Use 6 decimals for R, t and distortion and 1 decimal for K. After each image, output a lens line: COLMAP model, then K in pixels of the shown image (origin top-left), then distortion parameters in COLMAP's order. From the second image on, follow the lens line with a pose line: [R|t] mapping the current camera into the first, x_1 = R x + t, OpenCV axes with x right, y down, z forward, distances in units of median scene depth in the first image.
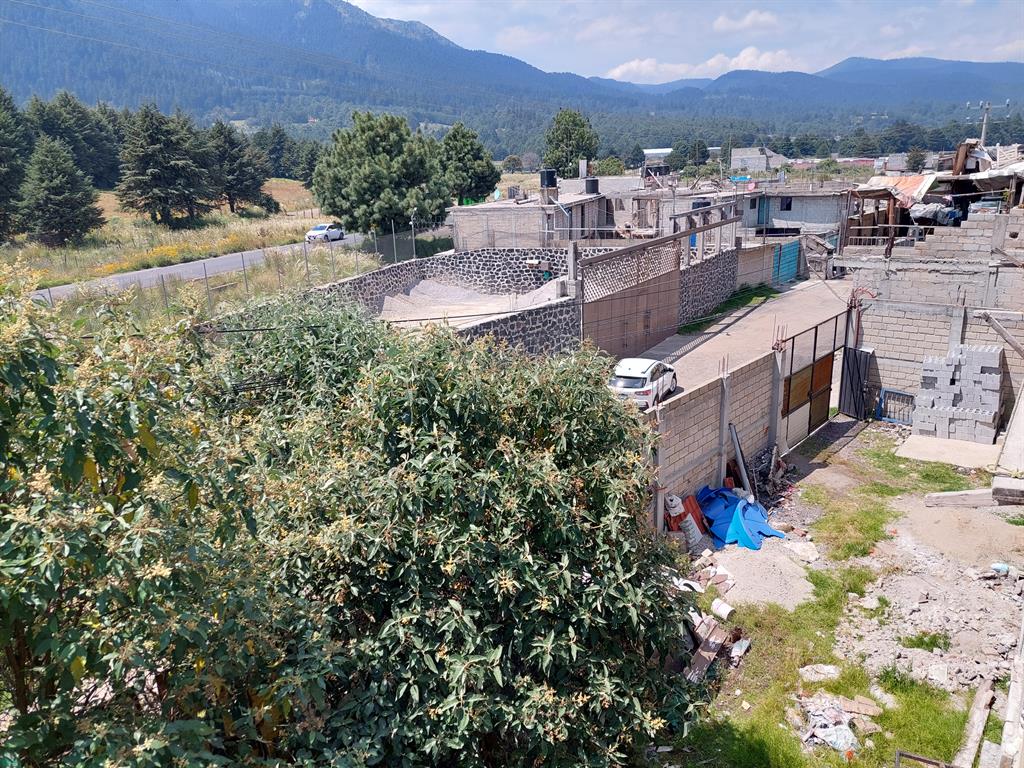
lens RADIAL K [[753.0, 0, 512.0], [0, 753.0, 384.0], [0, 0, 1]] dist [0.048458, -0.004708]
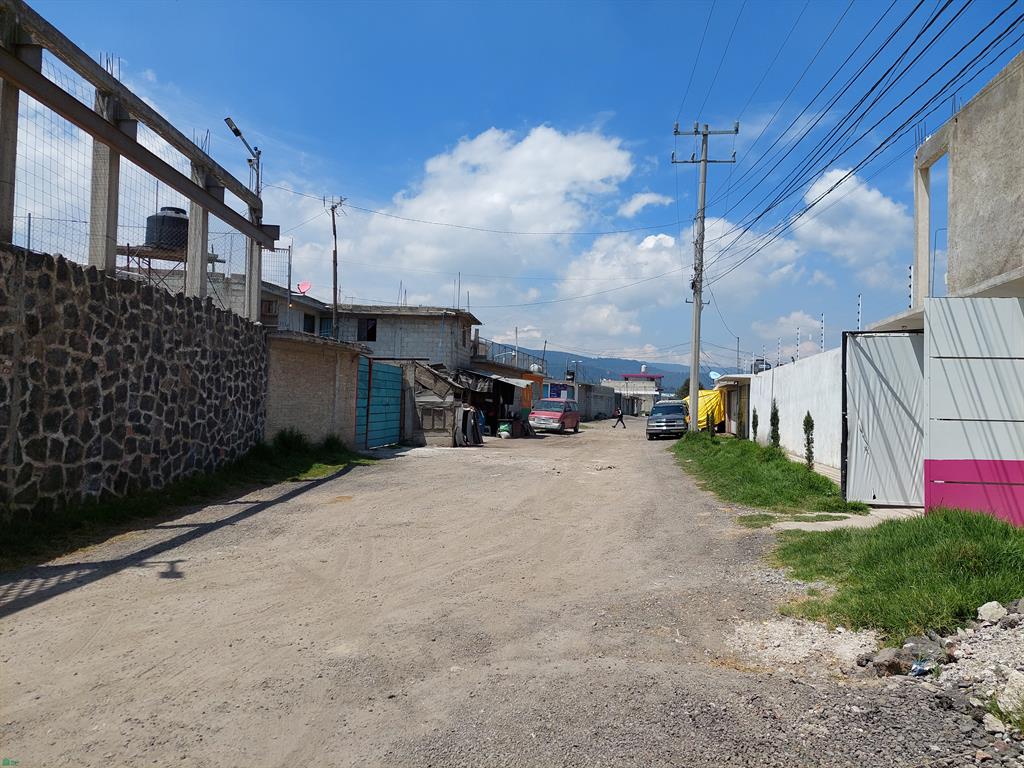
lens RADIAL K [[753.0, 0, 512.0], [0, 753.0, 384.0], [0, 0, 1]] dist [0.048458, -0.004708]
pose [[0.850573, 0.064613, 0.521872, 1.045274], [0.096649, 0.956308, -0.275923, -0.203546], [-0.516899, 0.285131, 0.807165, 3.245702]]
